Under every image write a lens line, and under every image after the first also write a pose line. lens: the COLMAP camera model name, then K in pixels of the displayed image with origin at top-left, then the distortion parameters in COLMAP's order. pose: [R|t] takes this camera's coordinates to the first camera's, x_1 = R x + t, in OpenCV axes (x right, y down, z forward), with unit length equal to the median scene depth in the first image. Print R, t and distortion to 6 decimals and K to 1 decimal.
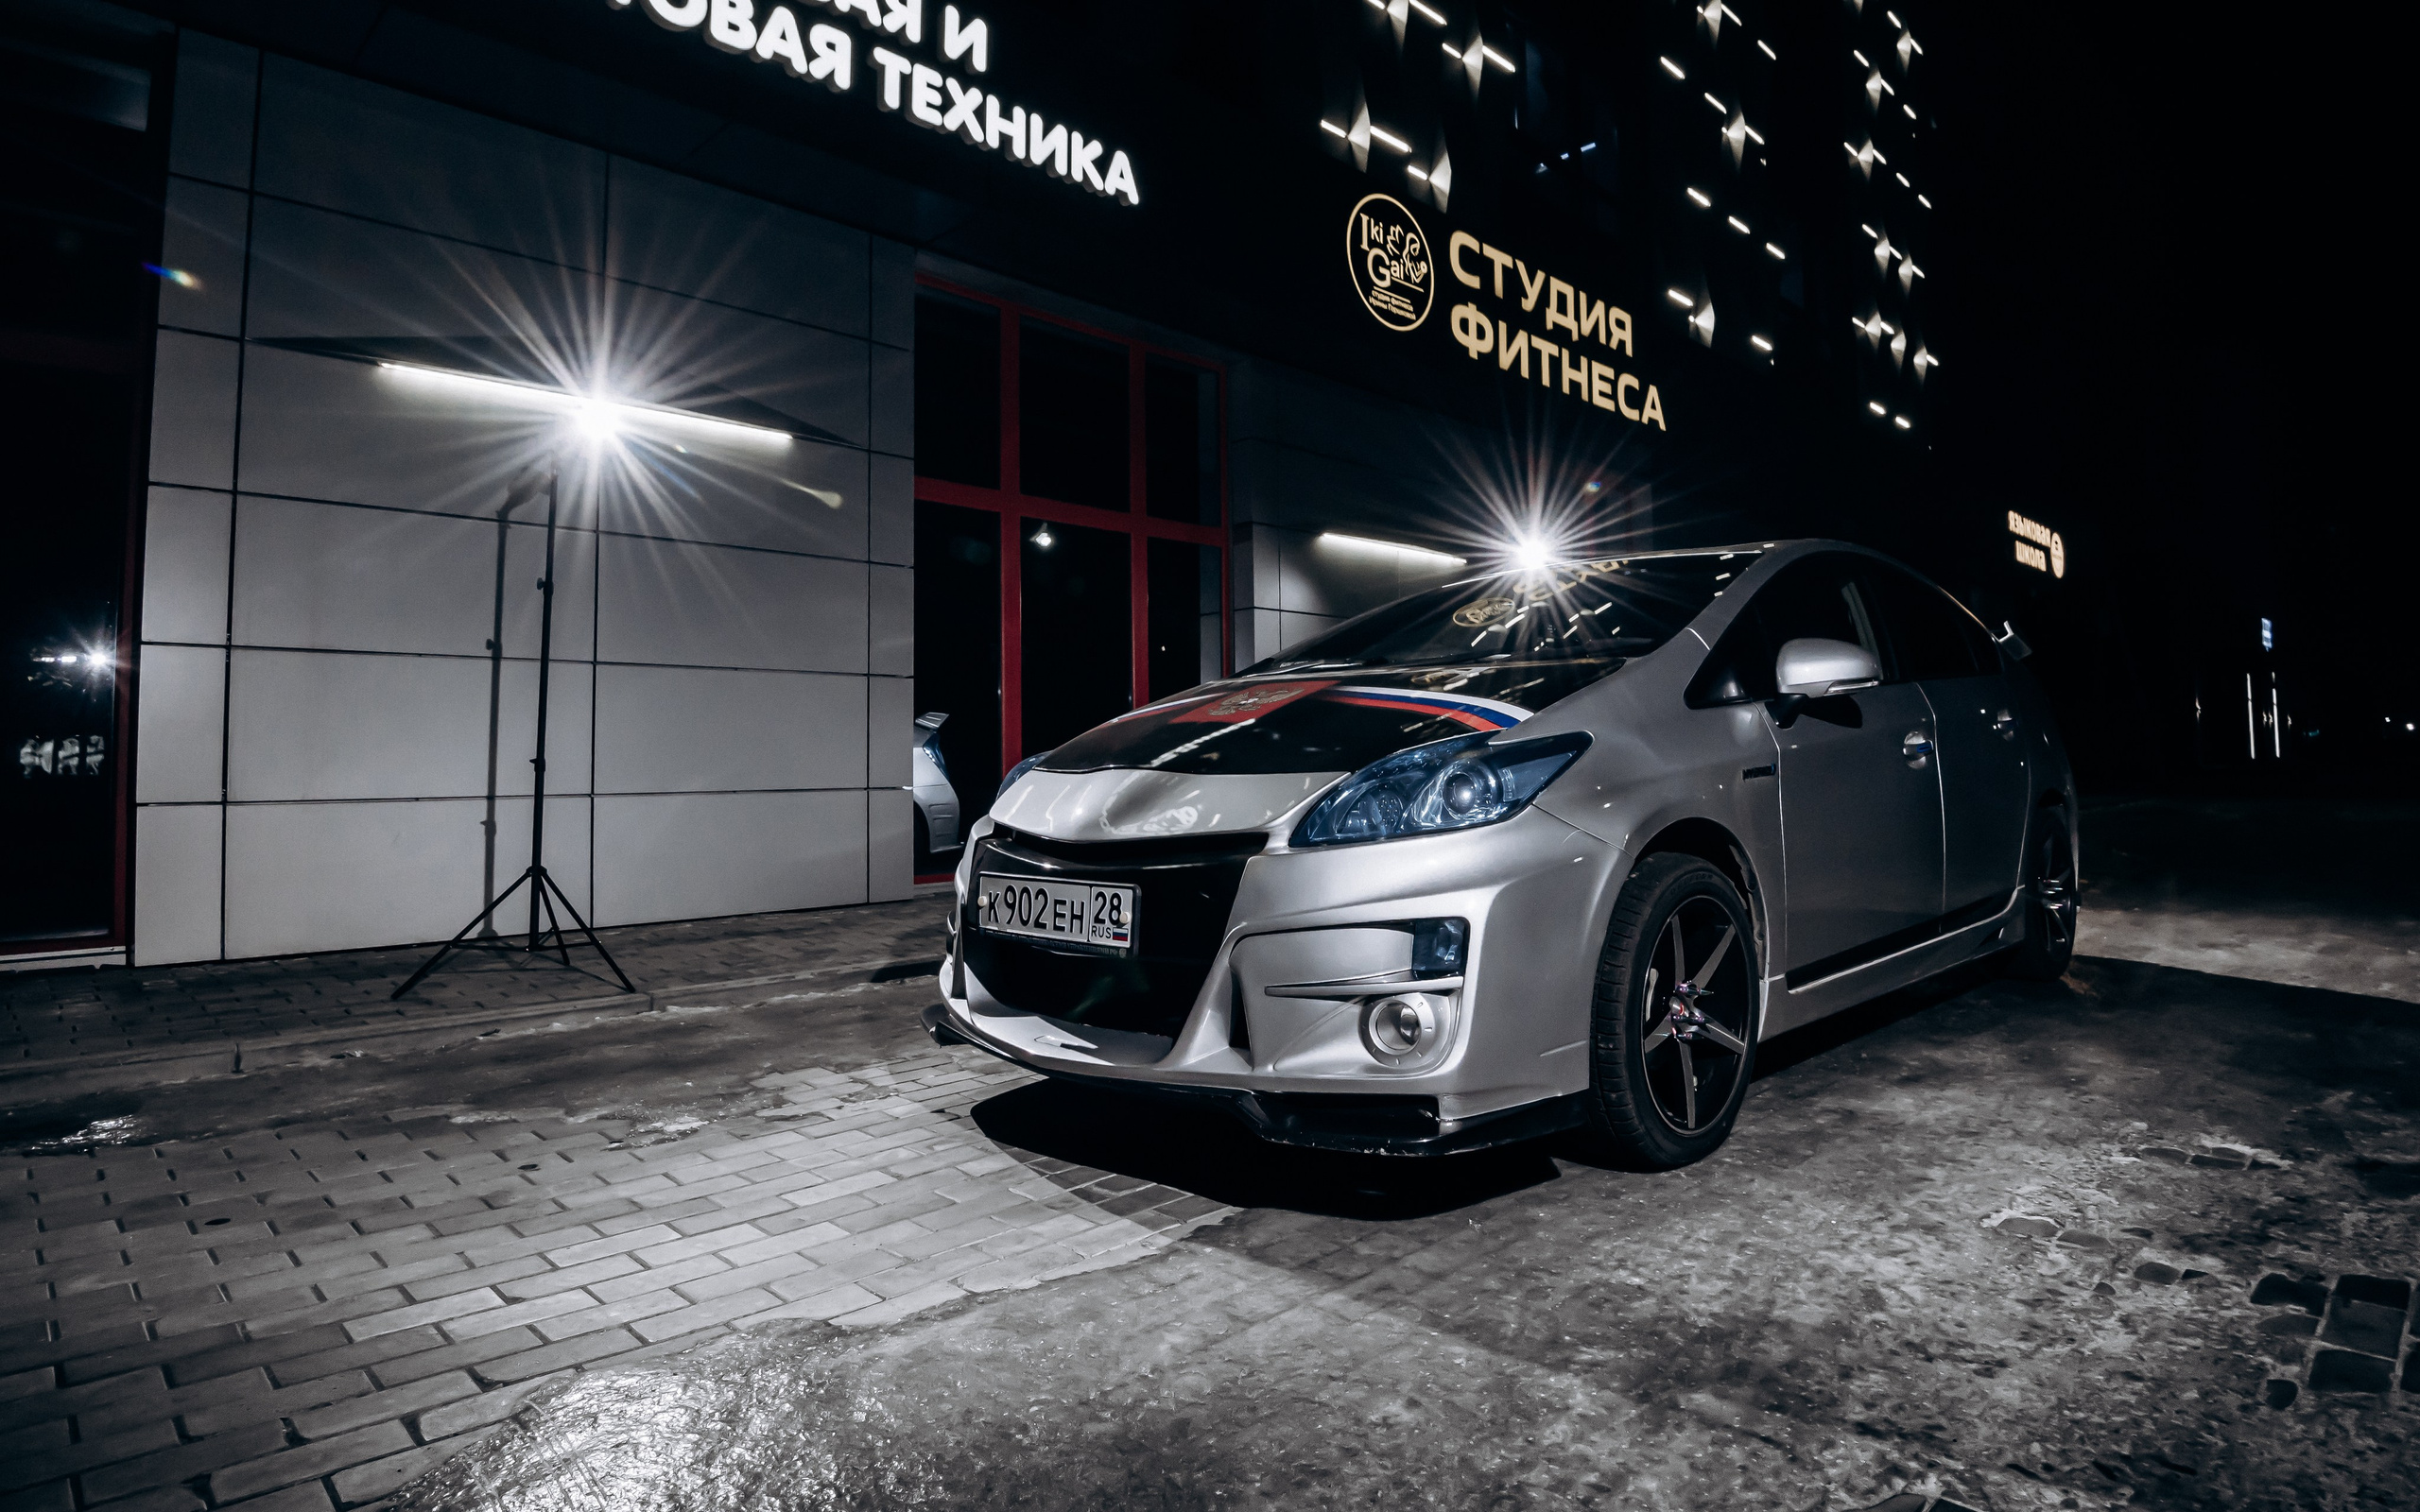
lens RADIAL K [[1293.3, 0, 1396.1], [0, 1293.3, 698.1], [0, 0, 1]] dist [-0.006661, -0.030143]
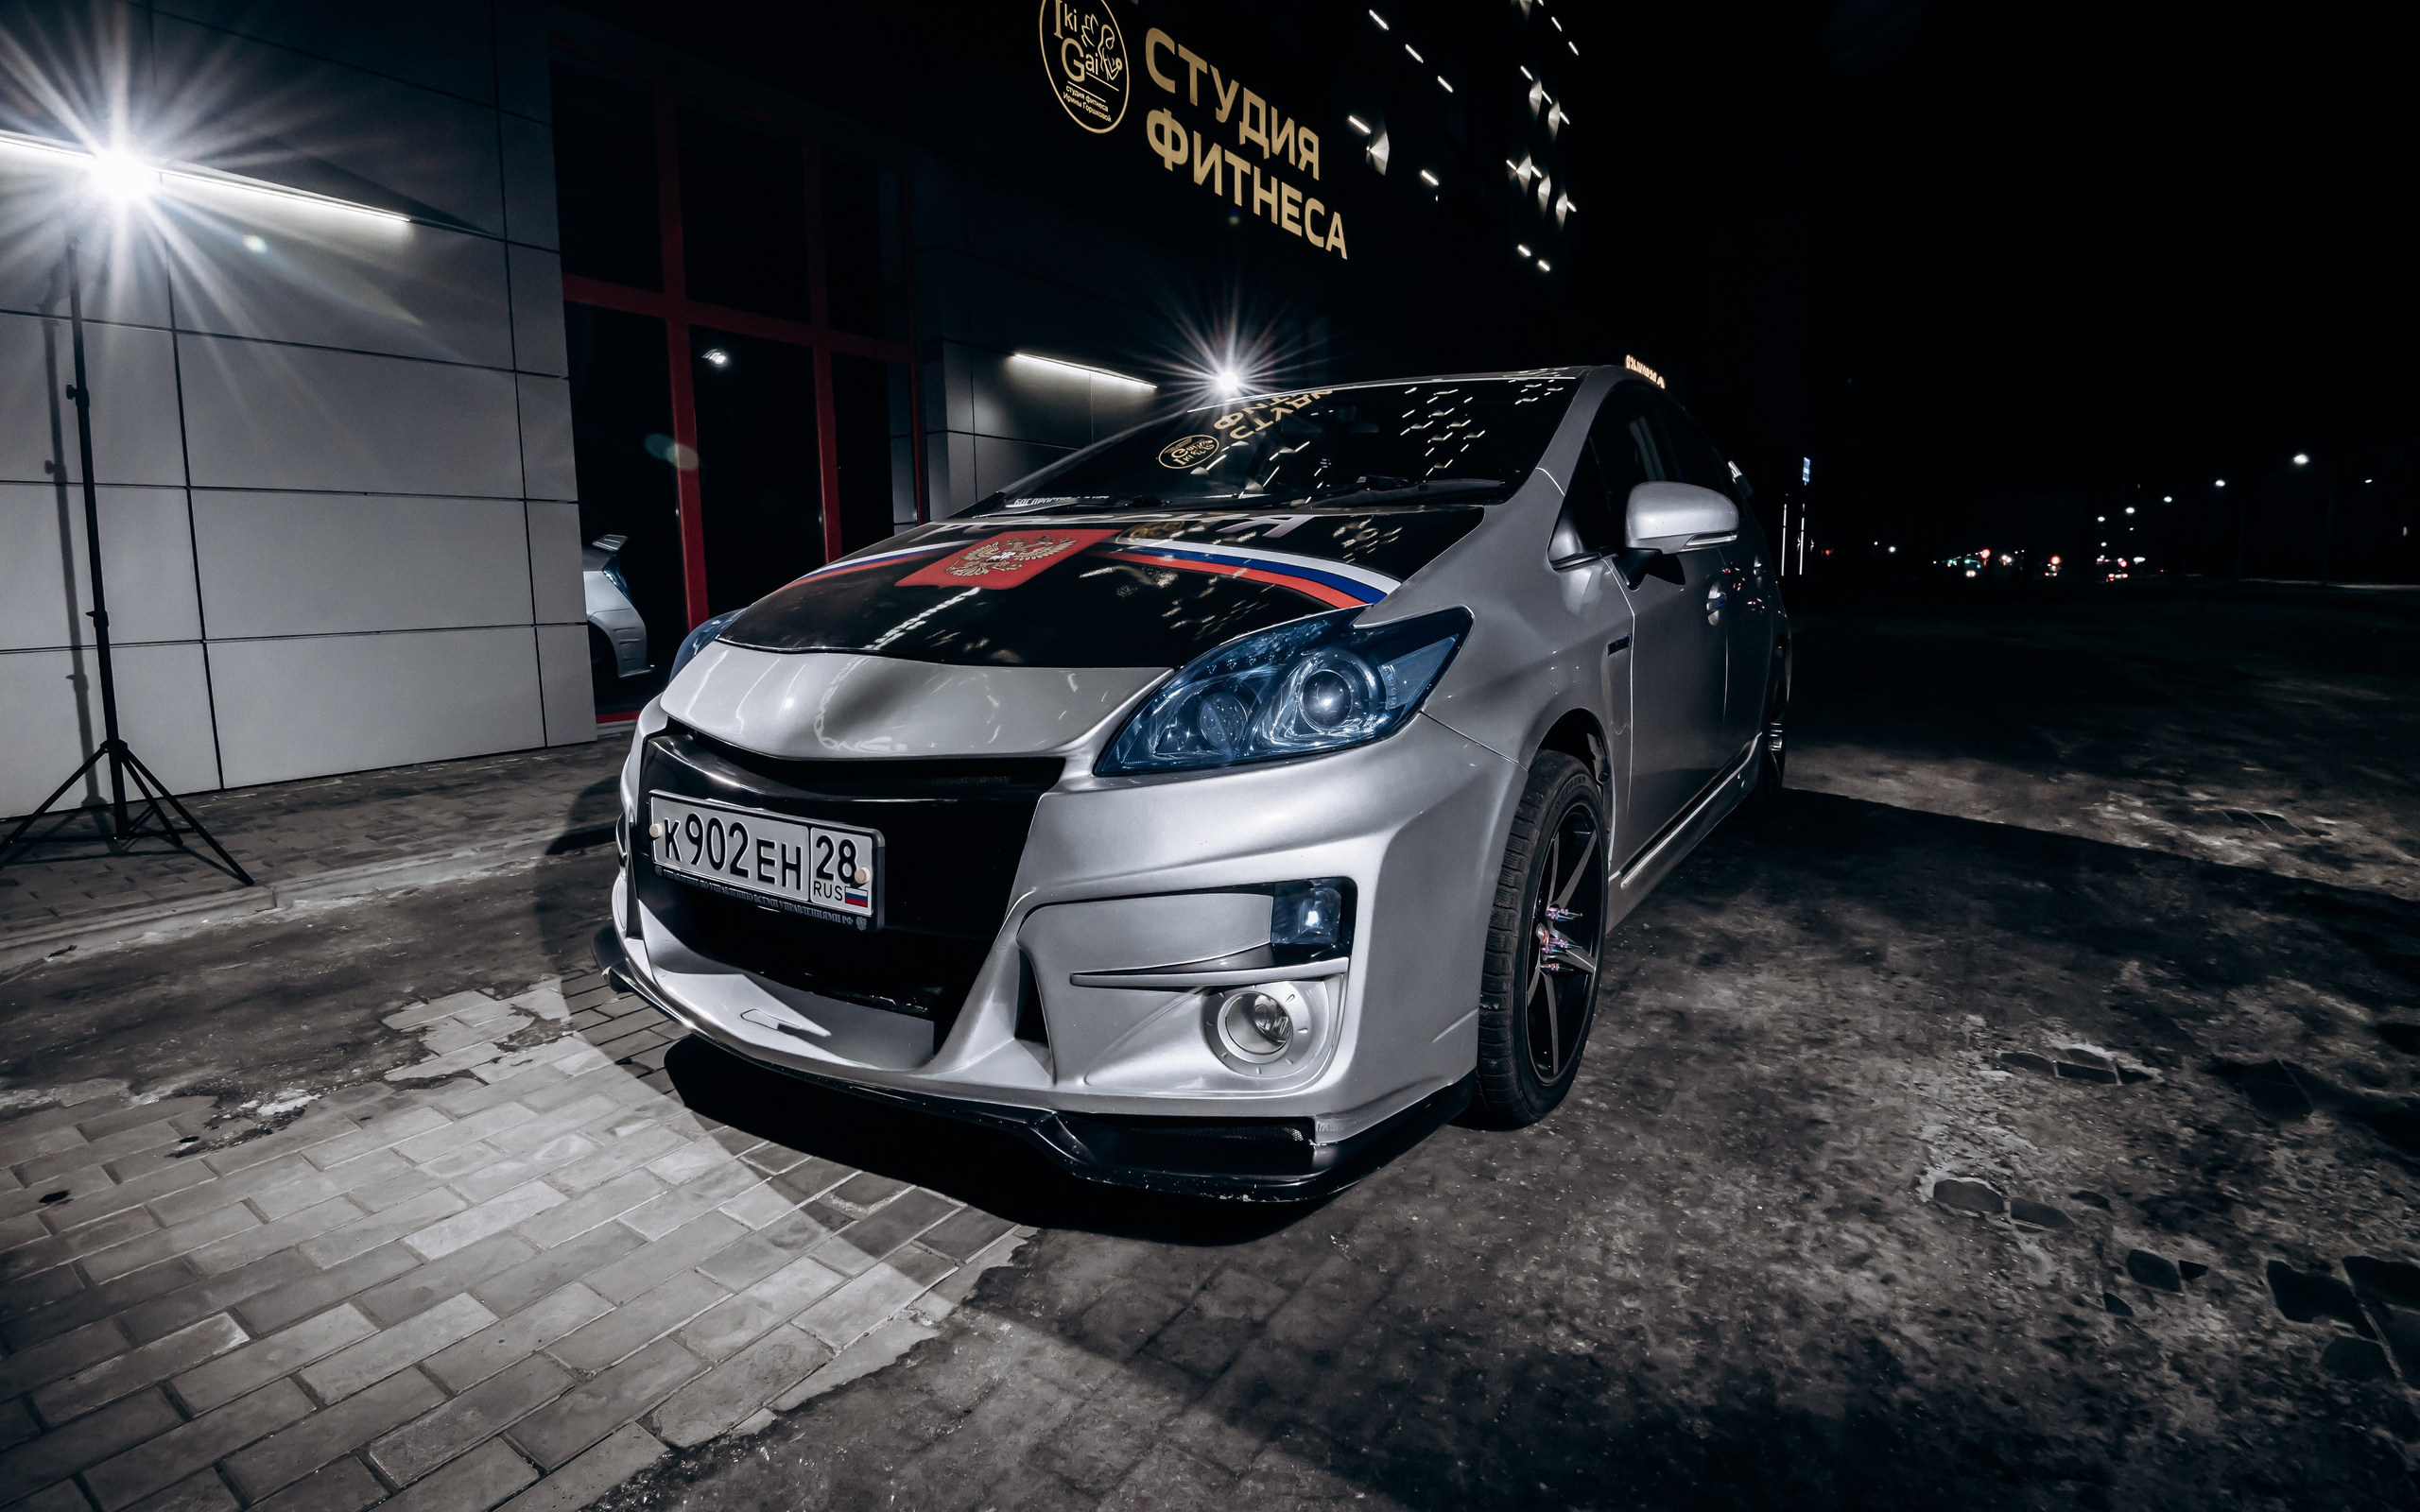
lens RADIAL K [[1129.3, 0, 1208.0], [0, 1129.3, 721.6], [0, 0, 1]] dist [-0.011781, -0.020238]
pose [[0.991400, -0.013138, 0.130203, -0.052653], [-0.010448, 0.983826, 0.178819, -0.014236], [-0.130447, -0.178642, 0.975229, 0.200910]]
